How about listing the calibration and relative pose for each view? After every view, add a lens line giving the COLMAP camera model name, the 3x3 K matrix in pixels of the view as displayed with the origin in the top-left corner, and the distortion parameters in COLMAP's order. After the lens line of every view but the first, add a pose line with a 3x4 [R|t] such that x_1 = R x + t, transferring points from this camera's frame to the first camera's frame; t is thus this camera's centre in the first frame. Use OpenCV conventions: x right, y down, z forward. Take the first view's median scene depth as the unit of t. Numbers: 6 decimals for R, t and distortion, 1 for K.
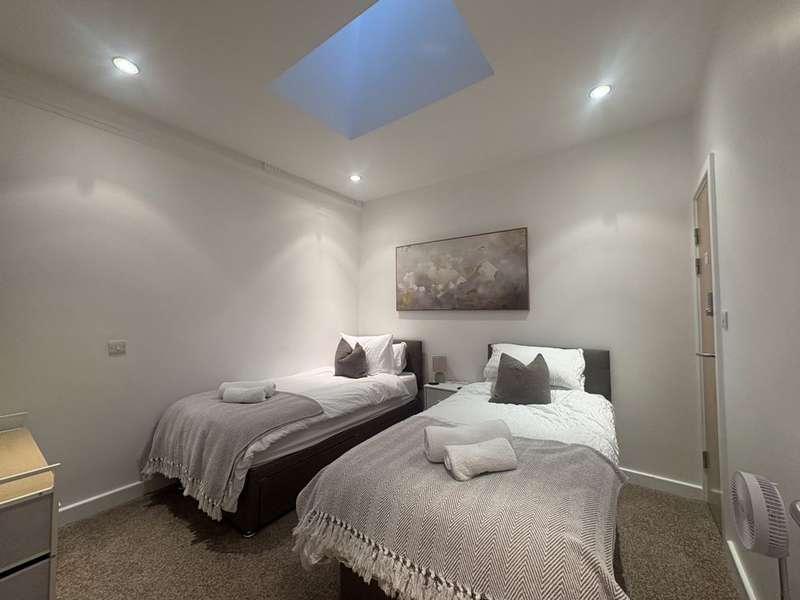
lens RADIAL K [[318.2, 0, 399.2], [0, 318.2, 299.3], [0, 0, 1]] dist [-0.000760, 0.000046]
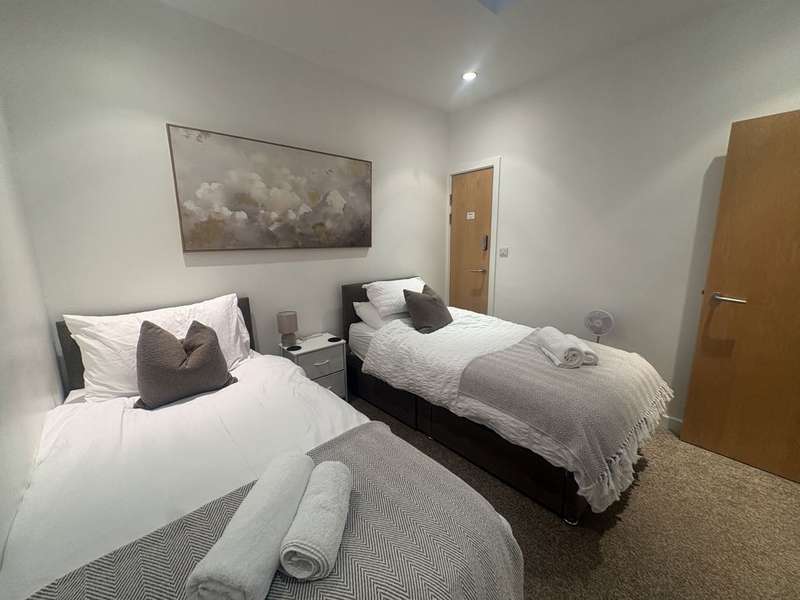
lens RADIAL K [[318.2, 0, 399.2], [0, 318.2, 299.3], [0, 0, 1]] dist [-0.000760, 0.000046]
pose [[0.218331, -0.180218, 0.959090, -0.527331], [-0.030123, 0.981087, 0.191209, -0.000020], [-0.975410, -0.070637, 0.208773, 0.597517]]
